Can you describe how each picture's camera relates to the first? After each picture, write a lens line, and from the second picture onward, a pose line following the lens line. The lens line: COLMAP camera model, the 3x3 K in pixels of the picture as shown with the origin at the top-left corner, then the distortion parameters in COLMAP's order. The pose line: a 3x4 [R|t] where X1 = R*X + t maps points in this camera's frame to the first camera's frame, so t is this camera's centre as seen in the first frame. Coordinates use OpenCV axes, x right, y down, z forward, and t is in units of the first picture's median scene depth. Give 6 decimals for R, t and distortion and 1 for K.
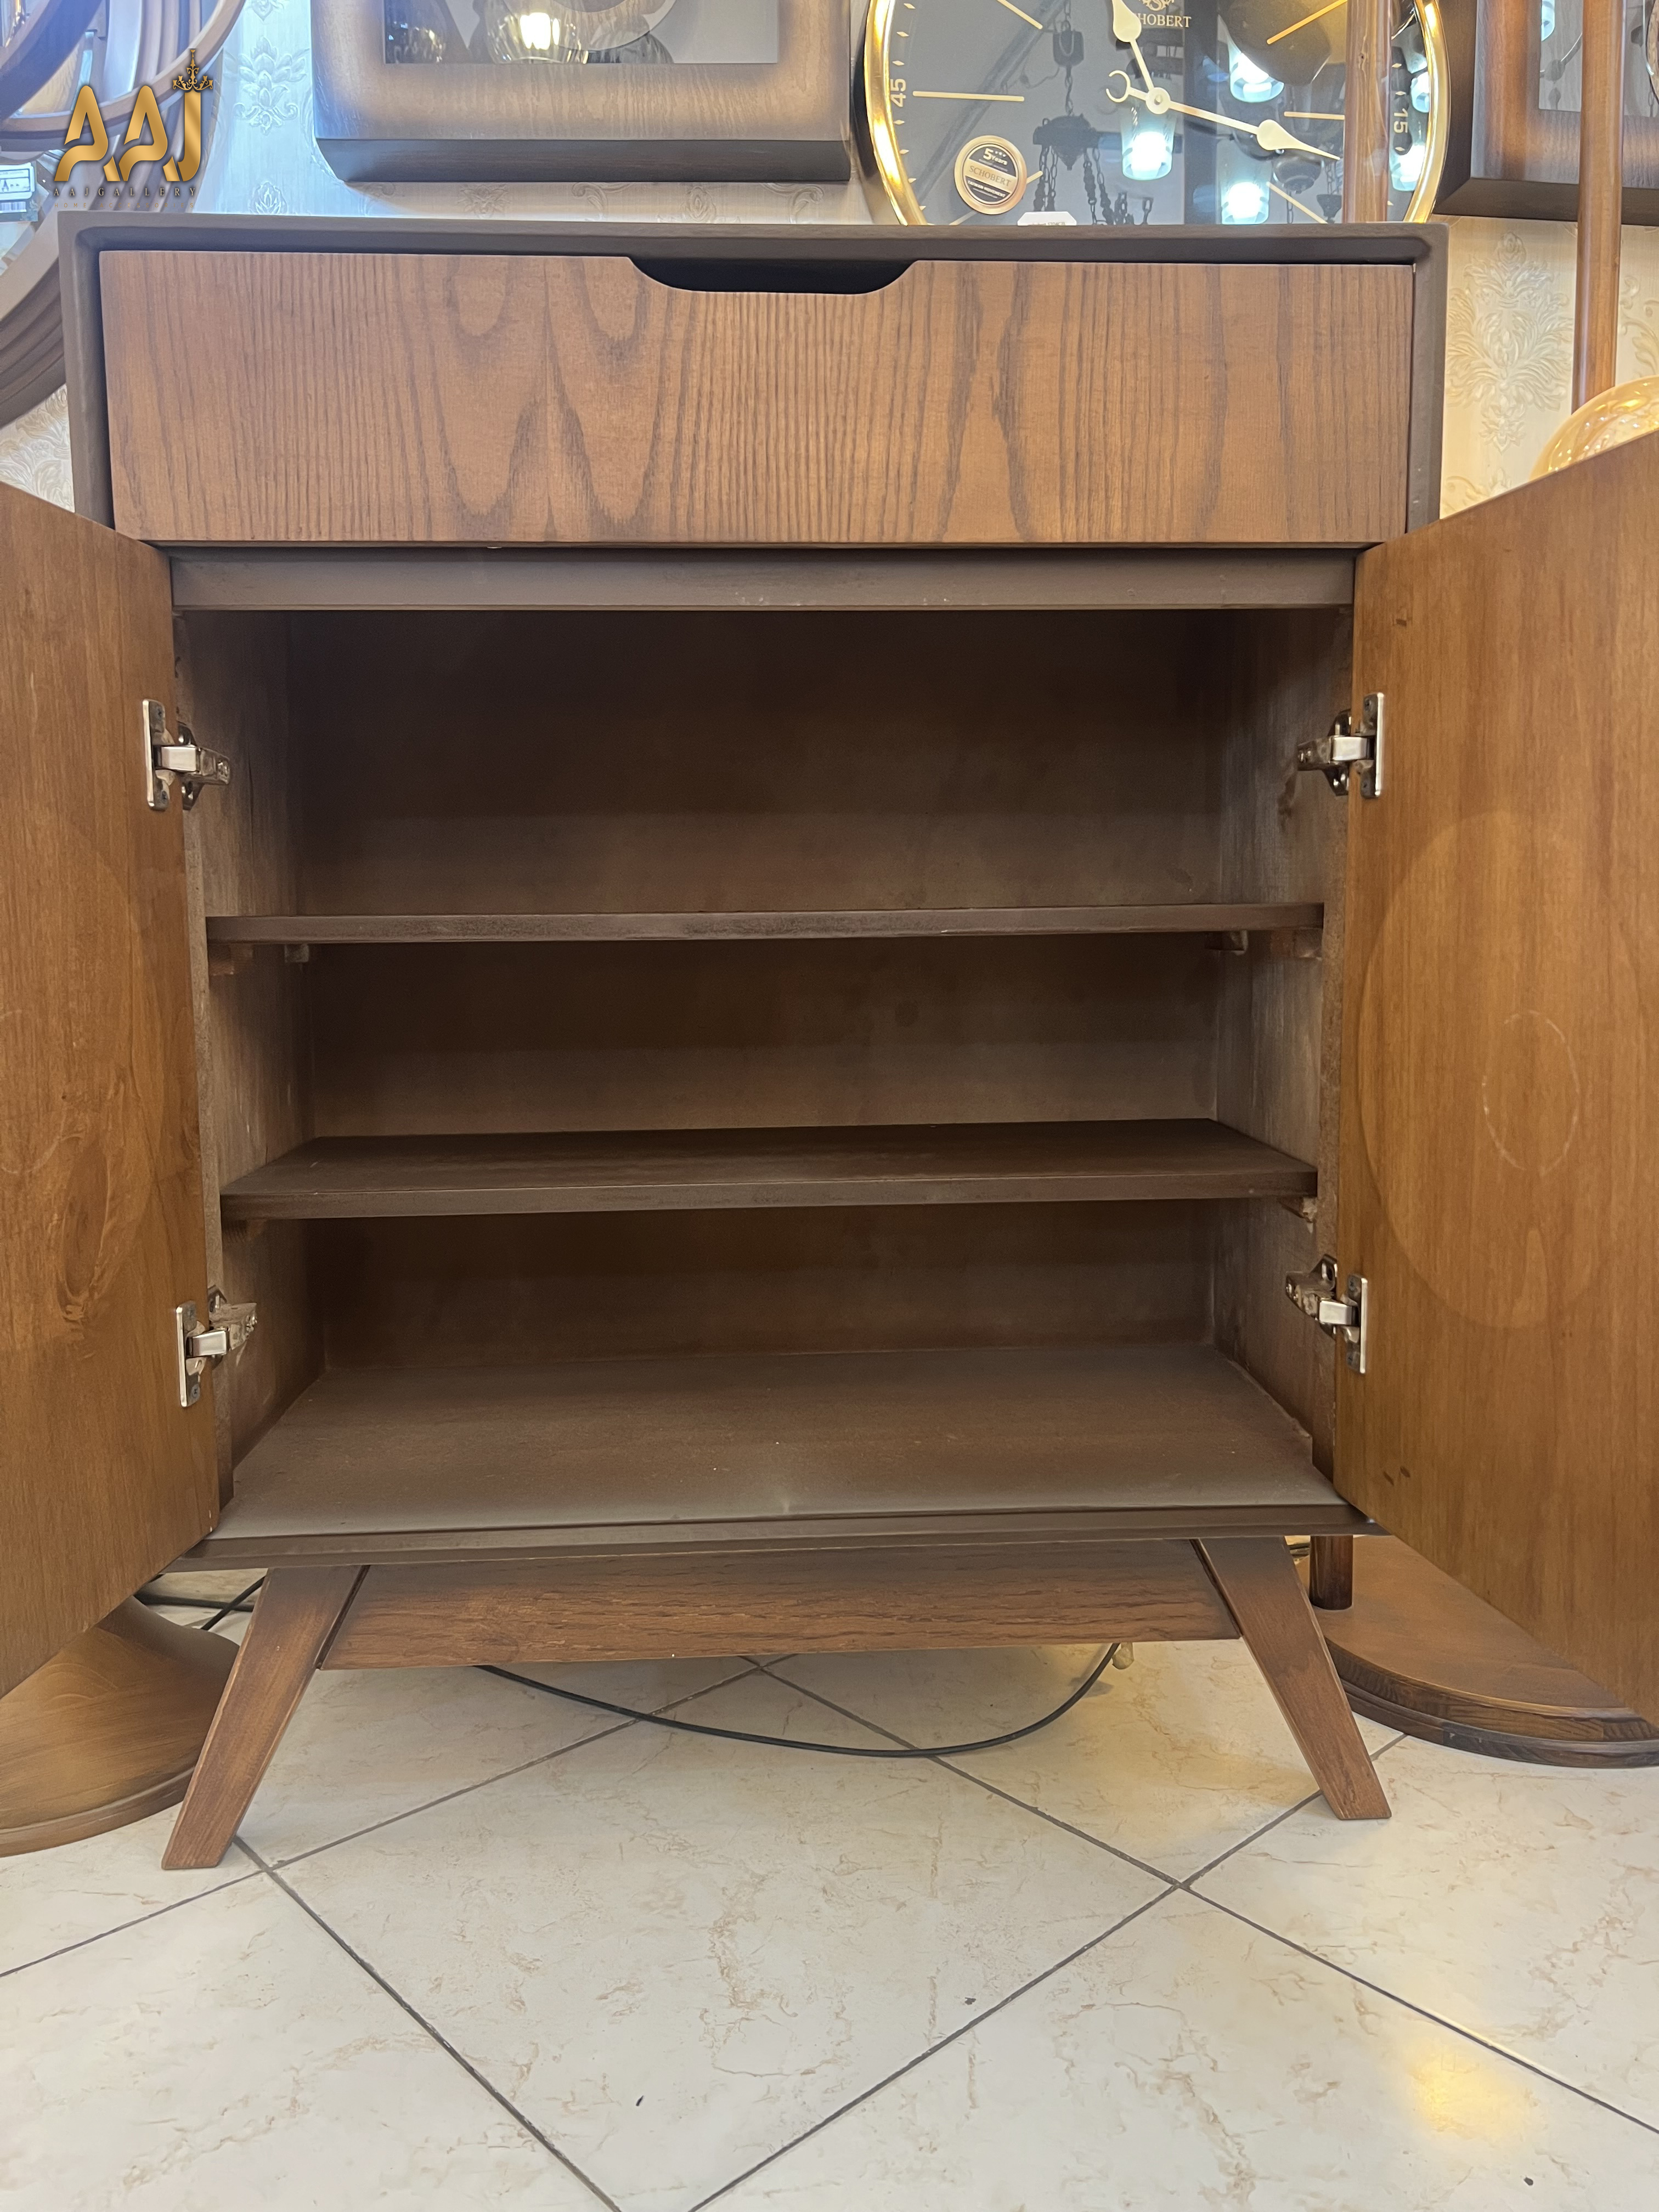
lens RADIAL K [[1750.2, 0, 829.5], [0, 1750.2, 1106.0], [0, 0, 1]] dist [-0.005747, 0.004801]
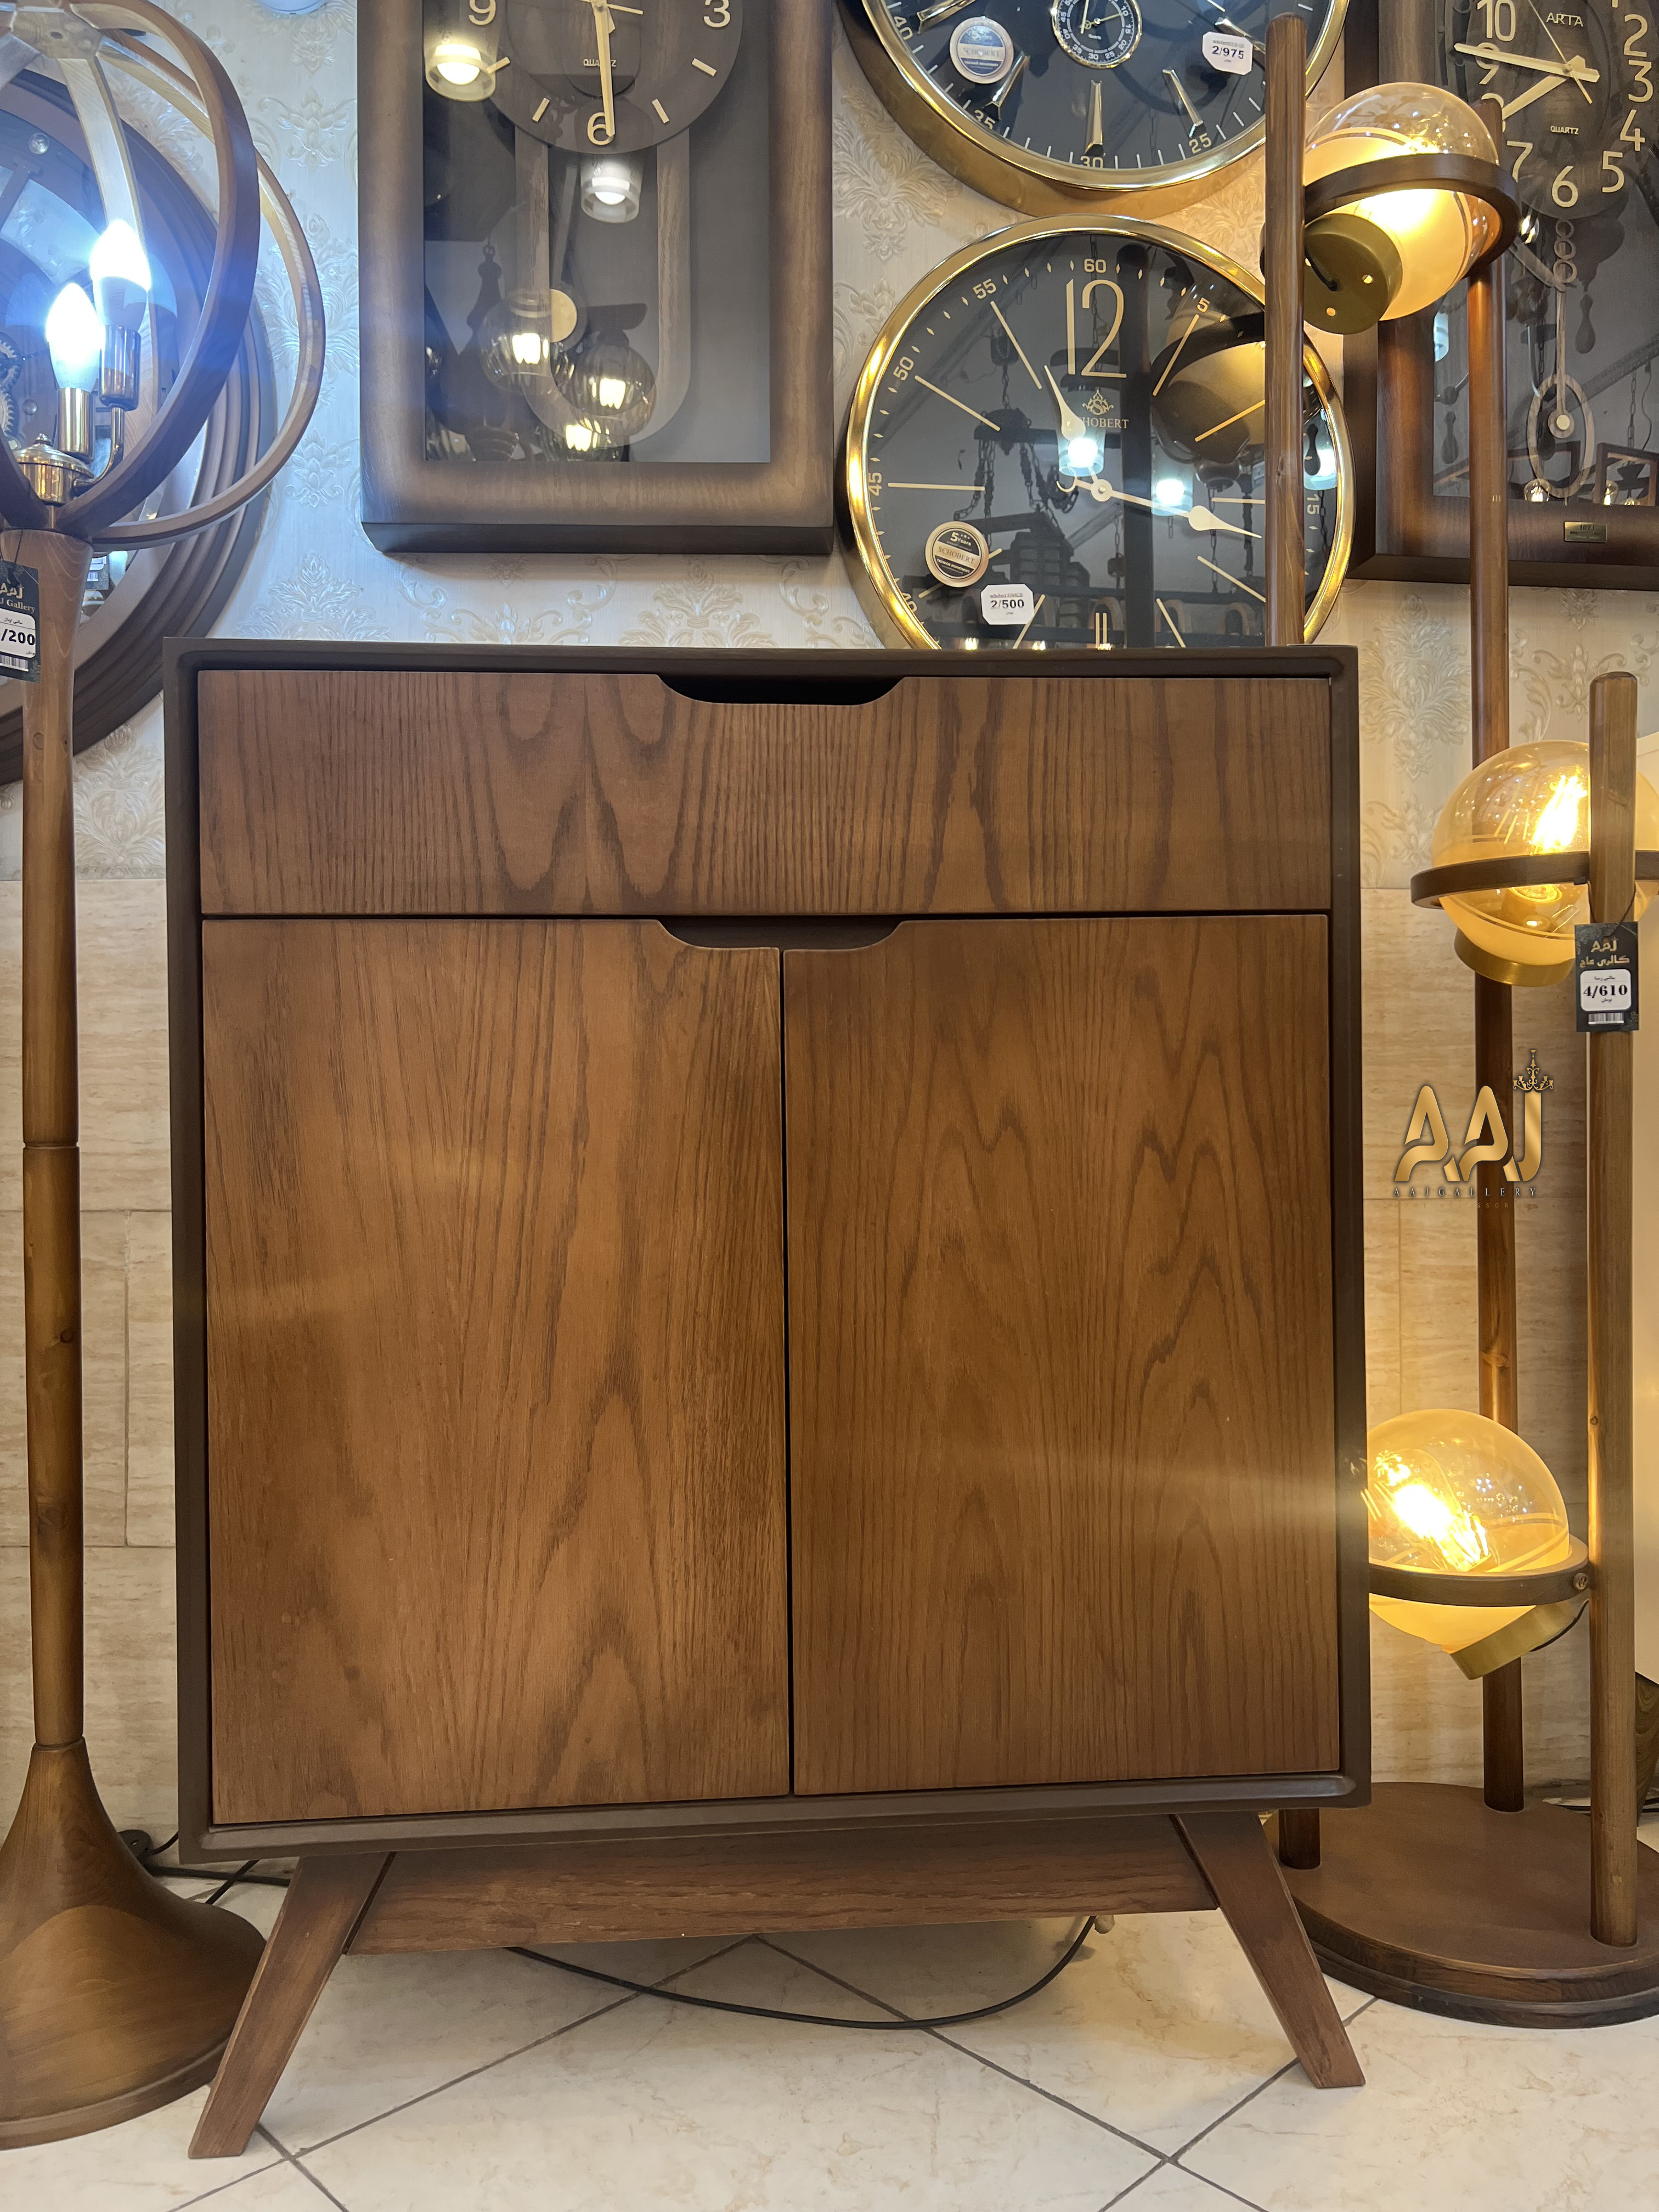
lens RADIAL K [[1717.8, 0, 829.5], [0, 1717.8, 1106.0], [0, 0, 1]] dist [0.050596, -0.082068]
pose [[0.999617, -0.001825, 0.027617, -0.029783], [0.005002, 0.993303, -0.115434, -0.062100], [-0.027222, 0.115528, 0.992931, -0.096449]]
